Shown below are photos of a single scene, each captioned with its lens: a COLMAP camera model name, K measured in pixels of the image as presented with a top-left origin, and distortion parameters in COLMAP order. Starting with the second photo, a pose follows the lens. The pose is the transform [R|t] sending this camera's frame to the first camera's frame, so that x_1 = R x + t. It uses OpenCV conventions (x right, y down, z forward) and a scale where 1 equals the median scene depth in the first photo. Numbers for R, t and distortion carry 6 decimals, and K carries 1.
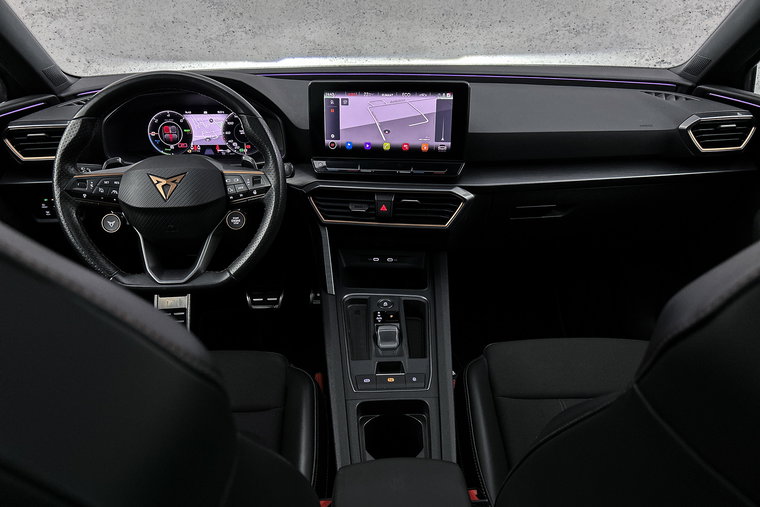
lens RADIAL K [[585.7, 0, 383.9], [0, 585.7, 263.5], [0, 0, 1]] dist [0.049590, -0.064976]
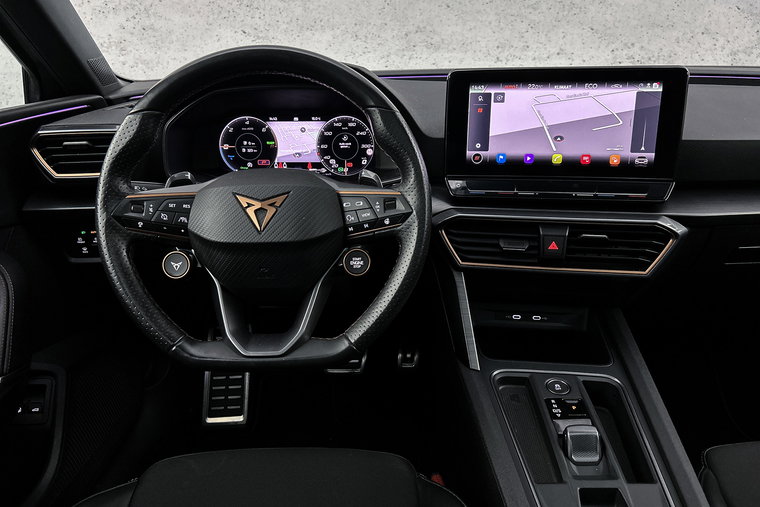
lens RADIAL K [[585.7, 0, 379.5], [0, 585.7, 261.1], [0, 0, 1]] dist [0.049590, -0.064976]
pose [[0.998941, 0.009719, -0.044973, -0.174342], [-0.013080, 0.997095, -0.075038, -0.022057], [0.044113, 0.075547, 0.996166, 0.293457]]
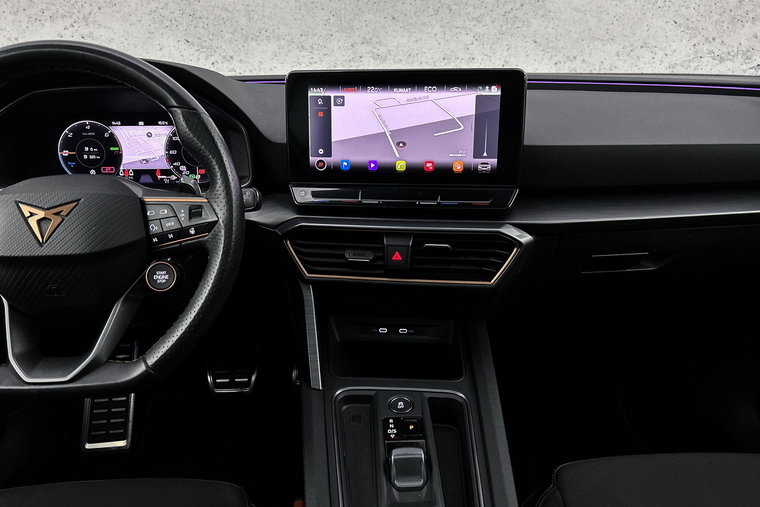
lens RADIAL K [[585.7, 0, 384.9], [0, 585.7, 258.1], [0, 0, 1]] dist [0.049590, -0.064976]
pose [[0.999948, -0.002310, 0.009918, -0.020676], [0.003286, 0.995028, -0.099539, -0.026872], [-0.009639, 0.099567, 0.994984, 0.337844]]
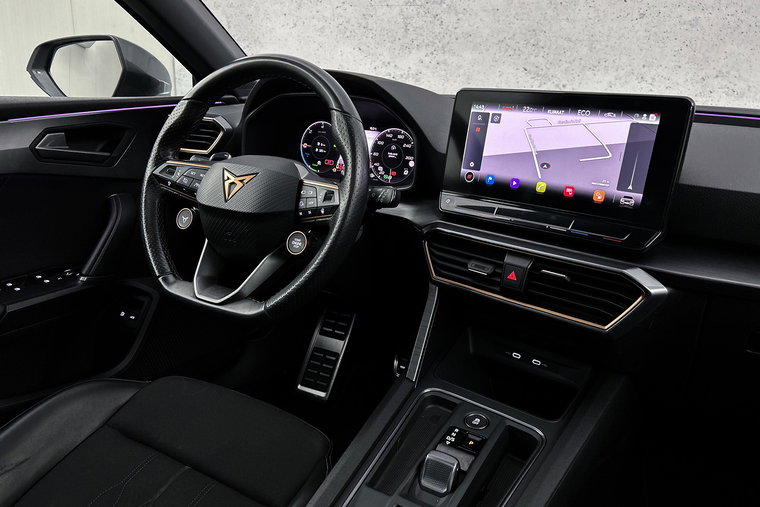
lens RADIAL K [[585.7, 0, 367.4], [0, 585.7, 256.6], [0, 0, 1]] dist [0.049590, -0.064976]
pose [[0.826724, 0.200324, -0.525735, 0.205286], [-0.275471, 0.958916, -0.067799, -0.026468], [0.490554, 0.200876, 0.847942, 0.355875]]
